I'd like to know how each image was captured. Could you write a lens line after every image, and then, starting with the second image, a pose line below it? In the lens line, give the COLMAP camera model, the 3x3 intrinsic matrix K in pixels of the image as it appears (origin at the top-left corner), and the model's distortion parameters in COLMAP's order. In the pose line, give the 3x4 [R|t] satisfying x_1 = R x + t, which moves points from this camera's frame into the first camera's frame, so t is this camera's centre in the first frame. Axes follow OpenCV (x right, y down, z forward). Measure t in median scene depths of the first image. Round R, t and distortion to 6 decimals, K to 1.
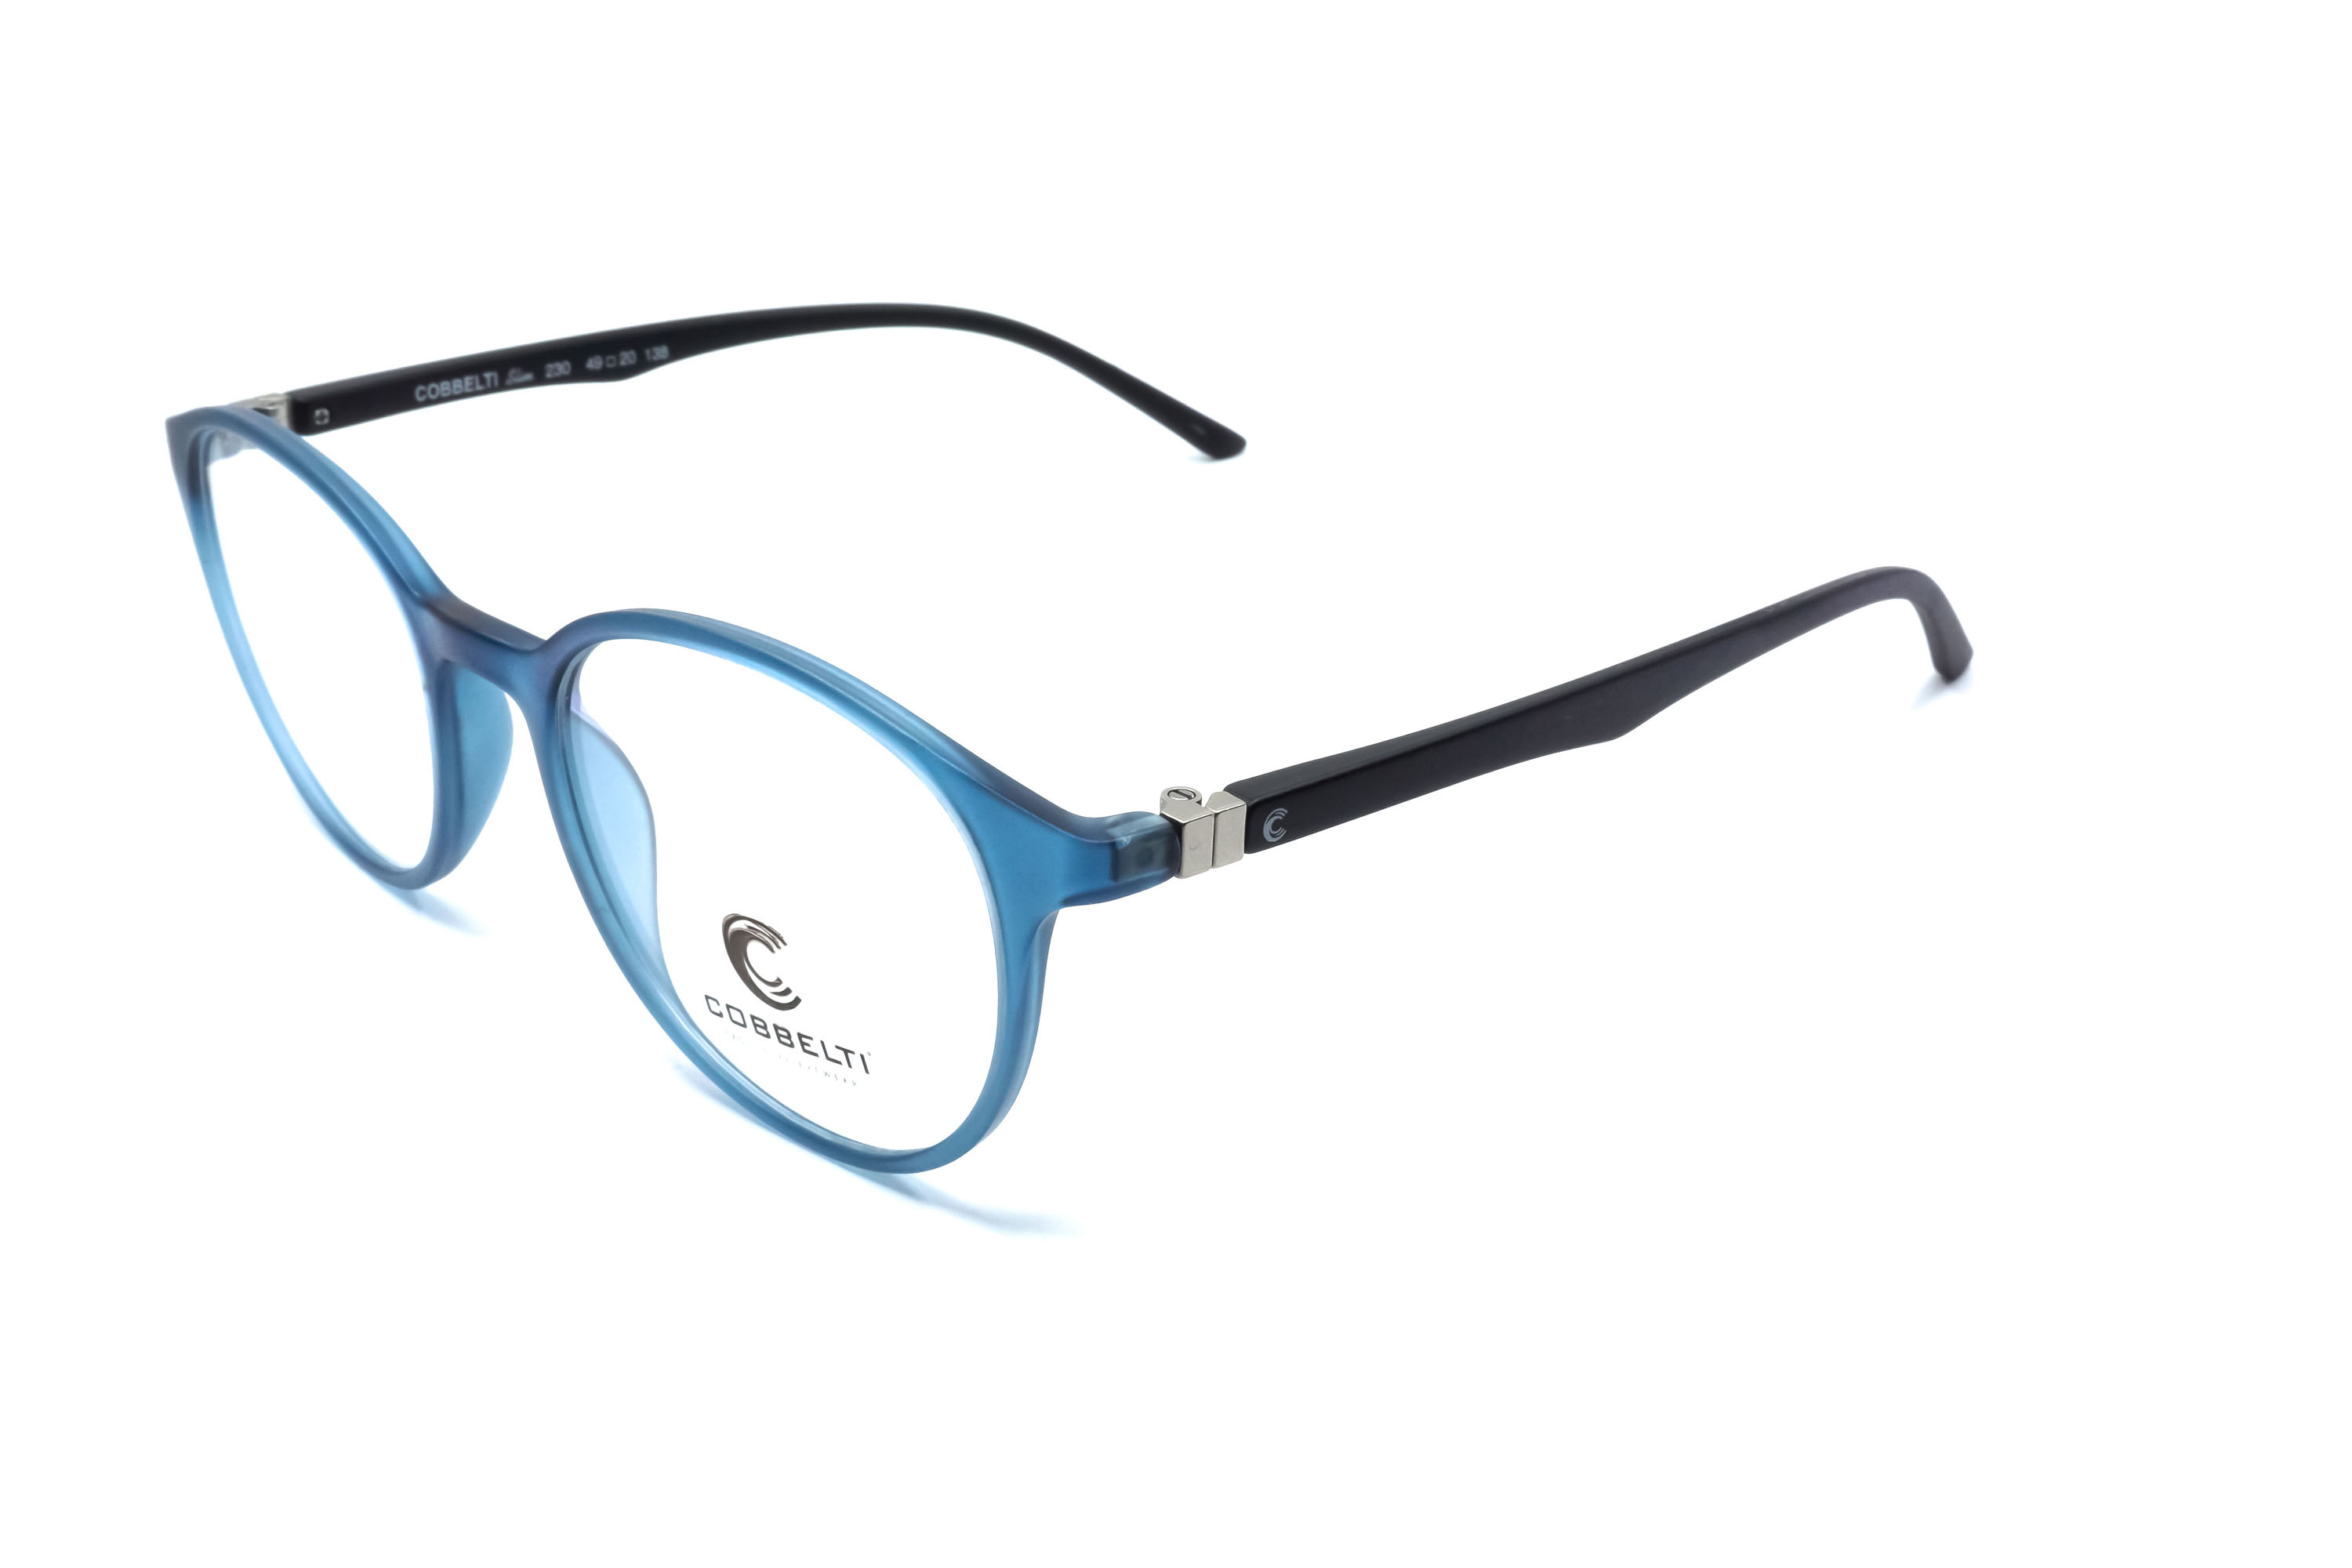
lens RADIAL K [[2578.7, 0, 1176.0], [0, 2578.7, 784.0], [0, 0, 1]] dist [0.043041, 0.004280]
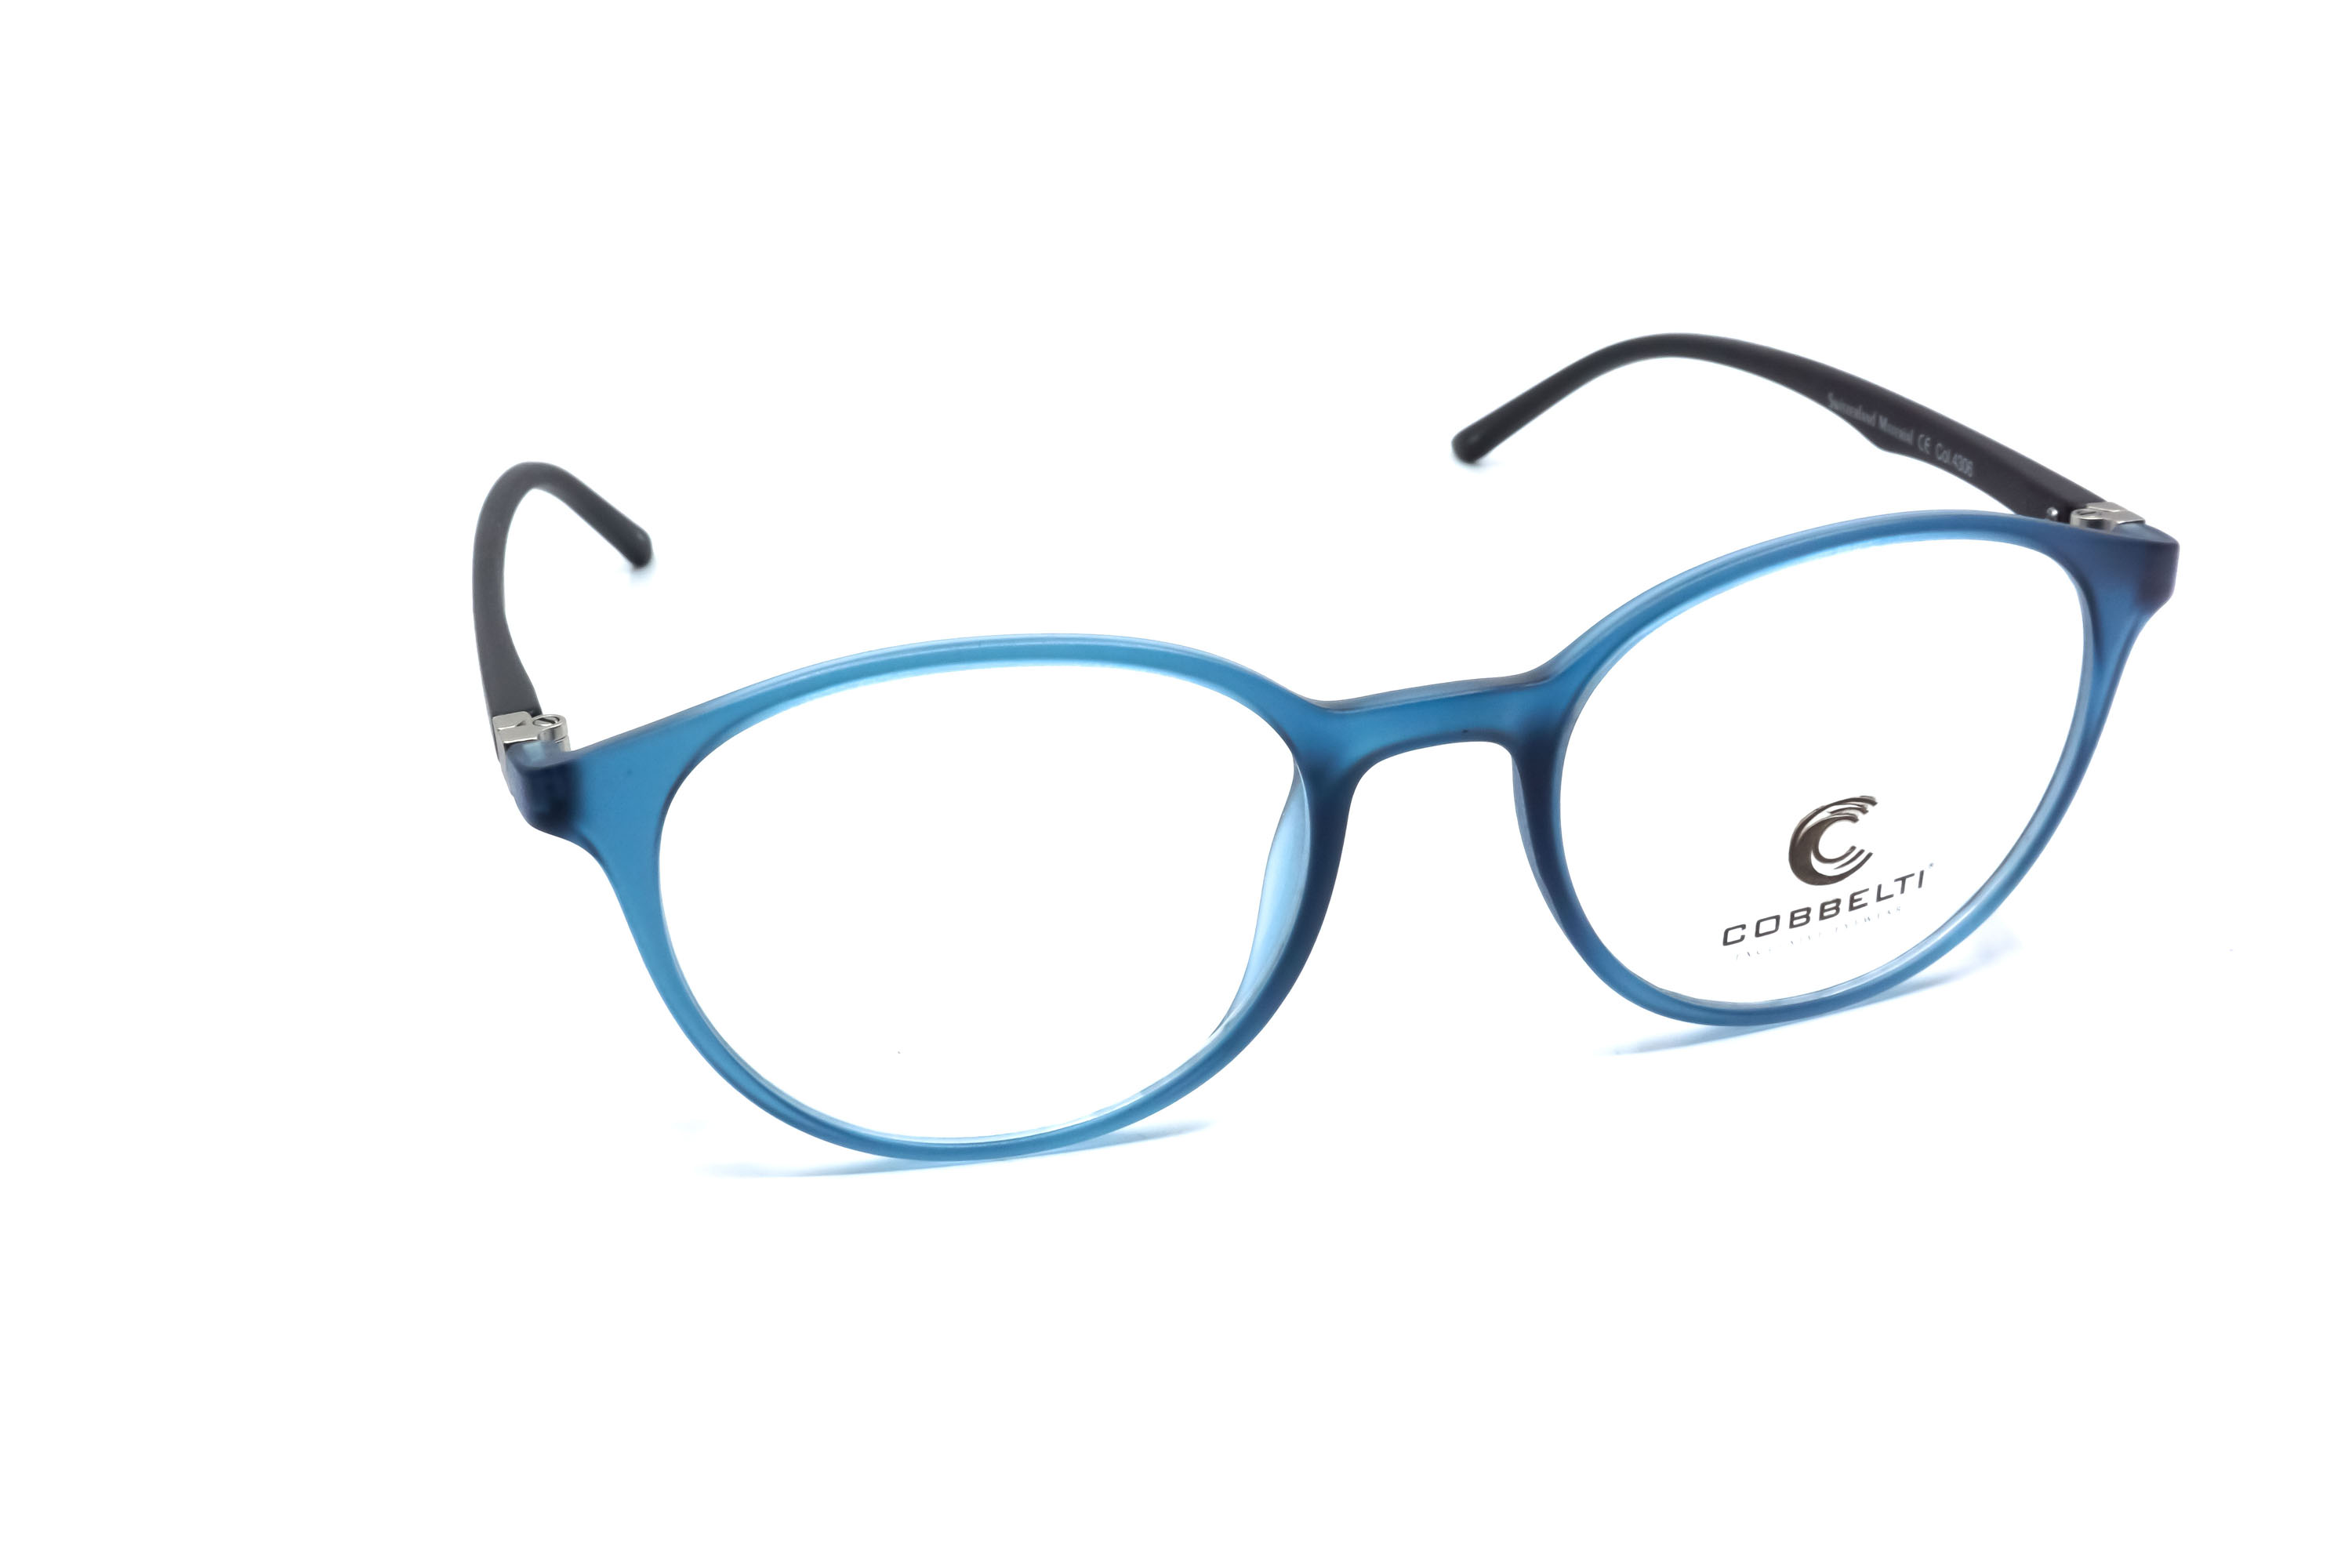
lens RADIAL K [[2578.7, 0, 1176.0], [0, 2578.7, 784.0], [0, 0, 1]] dist [0.043041, 0.004280]
pose [[0.508891, -0.381958, 0.771452, -0.913695], [0.409052, 0.895825, 0.173705, -0.203300], [-0.757434, 0.227167, 0.612118, 0.458942]]
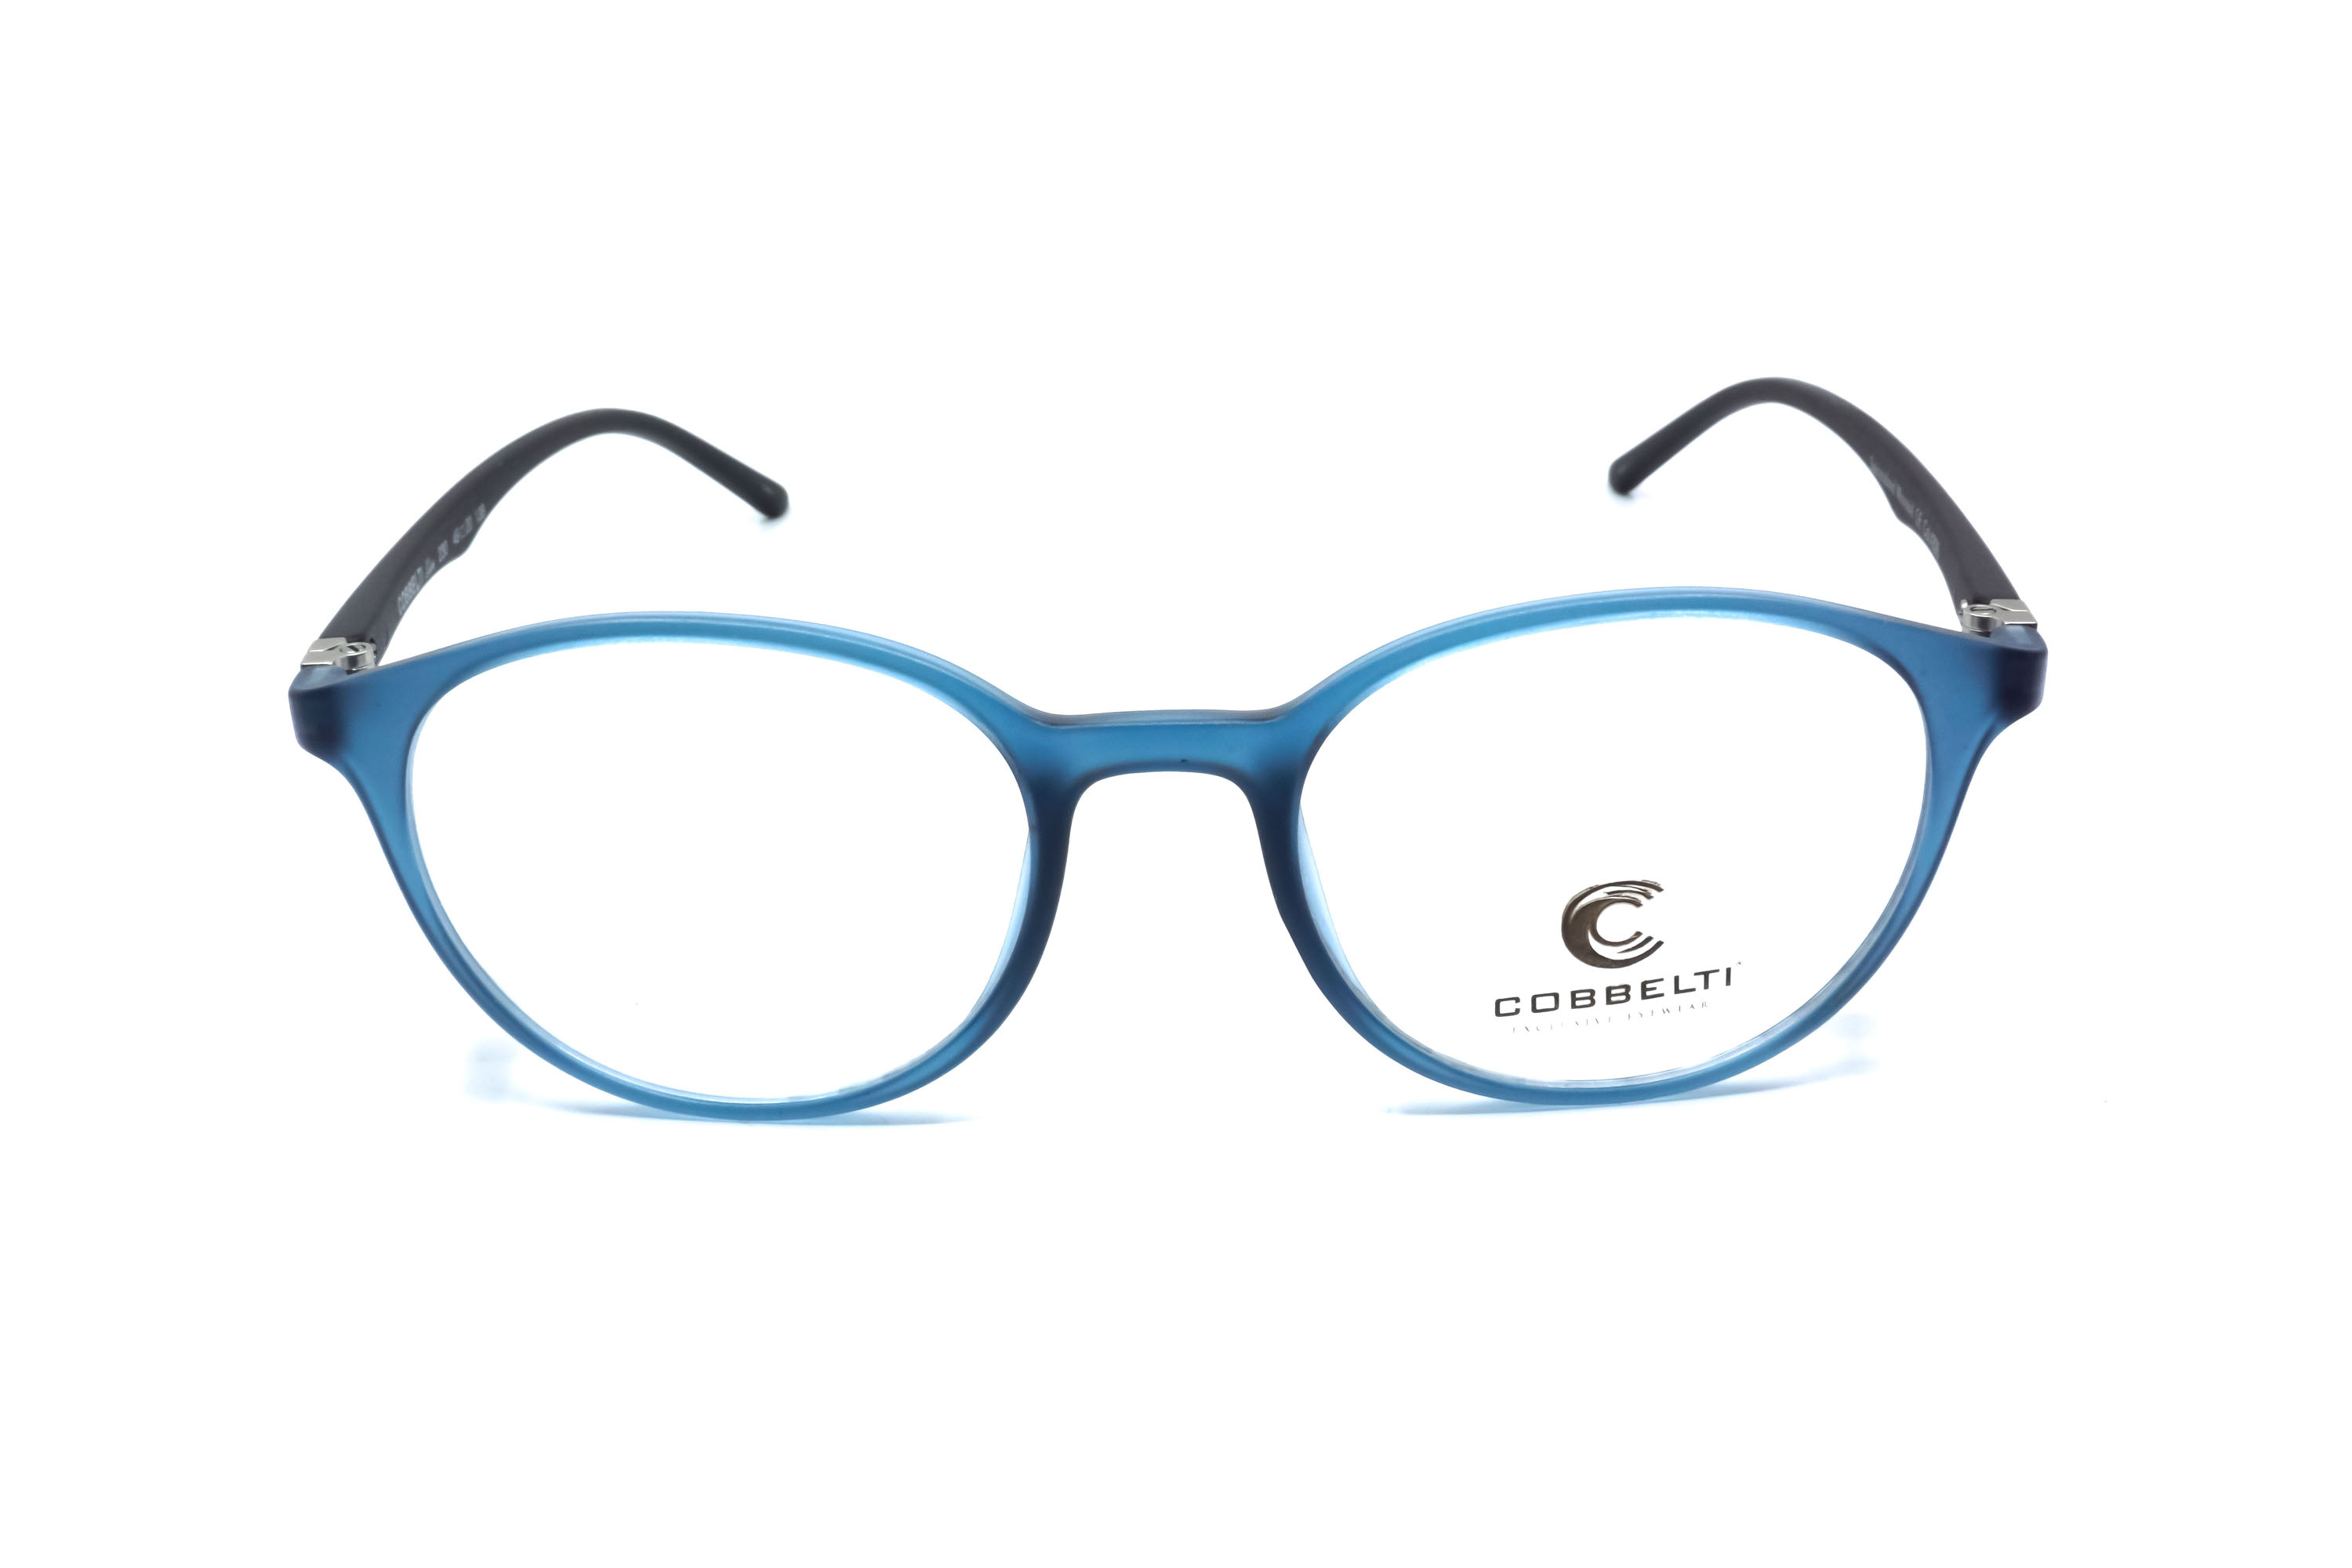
lens RADIAL K [[2578.7, 0, 1176.0], [0, 2578.7, 784.0], [0, 0, 1]] dist [0.043041, 0.004280]
pose [[0.714892, -0.313550, 0.624993, -0.739283], [0.328551, 0.939636, 0.095593, -0.111073], [-0.617239, 0.137003, 0.774756, 0.267494]]
